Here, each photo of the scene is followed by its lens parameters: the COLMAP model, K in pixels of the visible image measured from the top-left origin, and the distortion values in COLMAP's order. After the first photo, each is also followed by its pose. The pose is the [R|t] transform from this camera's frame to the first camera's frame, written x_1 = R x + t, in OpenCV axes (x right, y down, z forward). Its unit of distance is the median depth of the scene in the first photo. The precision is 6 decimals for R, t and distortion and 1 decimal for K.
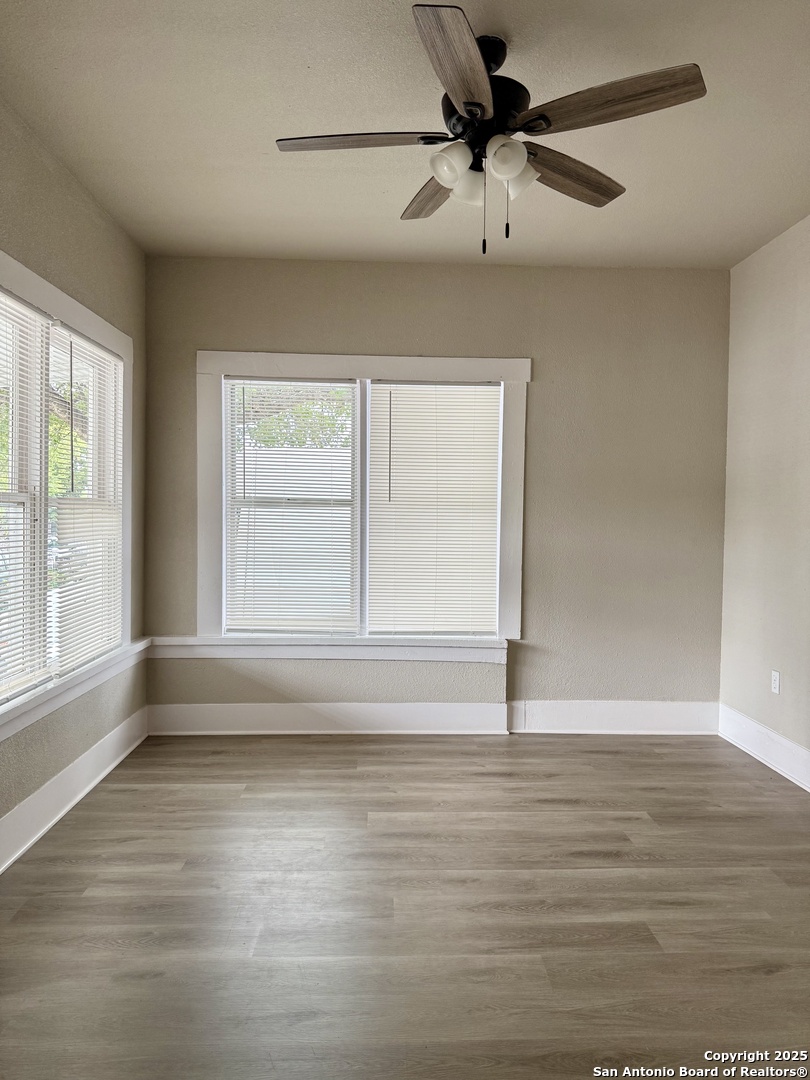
lens RADIAL K [[748.1, 0, 405.0], [0, 748.1, 540.0], [0, 0, 1]] dist [0.009101, -0.001300]
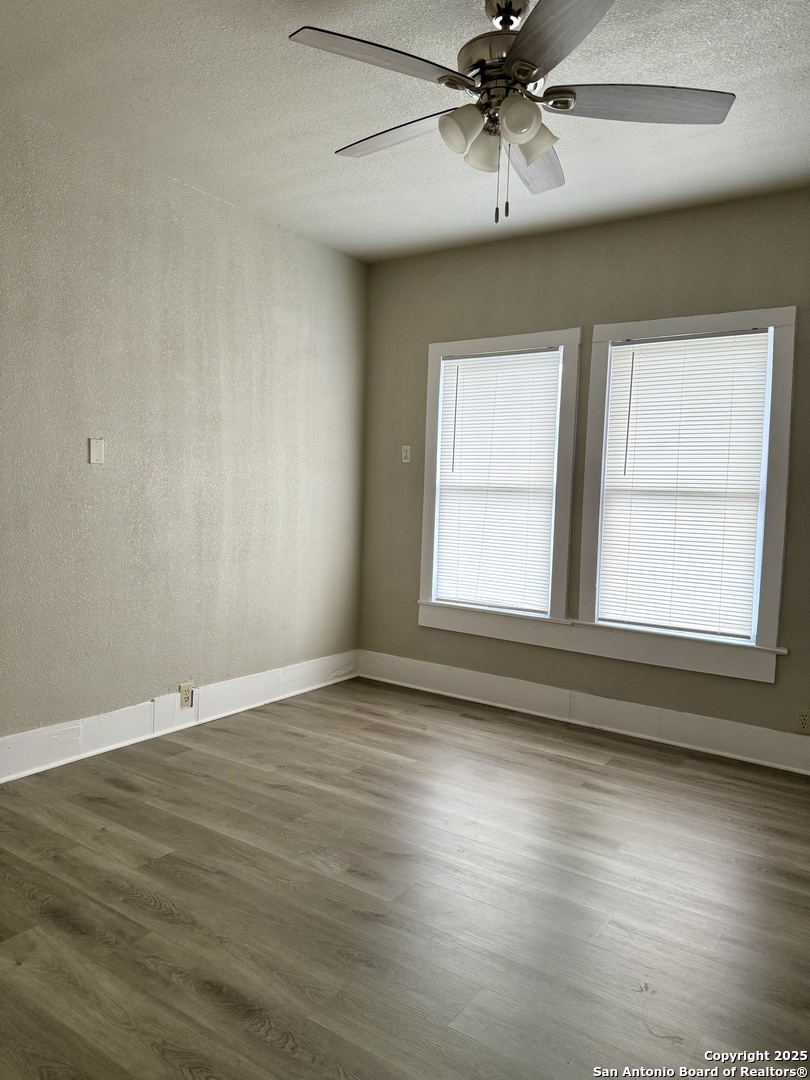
lens RADIAL K [[754.5, 0, 405.0], [0, 754.5, 540.0], [0, 0, 1]] dist [0.000783, -0.019438]
pose [[0.822911, 0.056463, -0.565358, 0.380515], [-0.039396, 0.998325, 0.042361, 0.000210], [0.566803, -0.012587, 0.823757, 0.072771]]
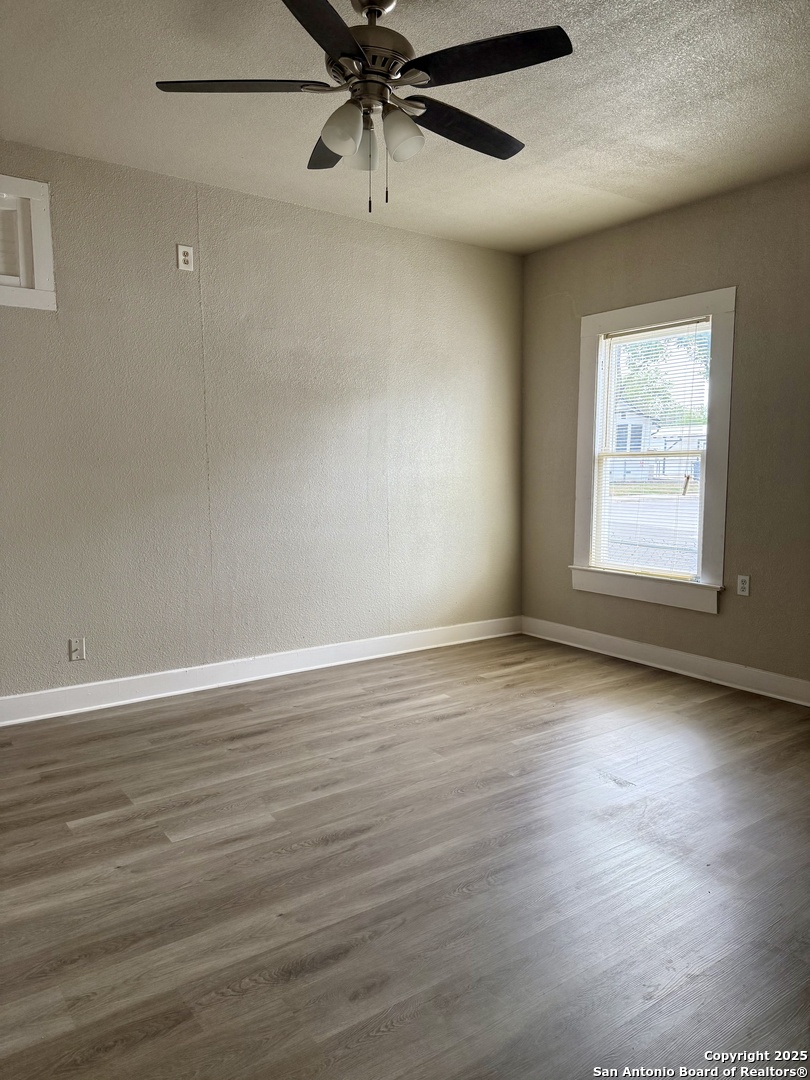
lens RADIAL K [[748.1, 0, 405.0], [0, 748.1, 540.0], [0, 0, 1]] dist [0.009101, -0.001300]
pose [[0.604887, 0.074001, -0.792866, 0.622742], [-0.014472, 0.996530, 0.081968, 0.001873], [0.796180, -0.038107, 0.603858, 0.067339]]
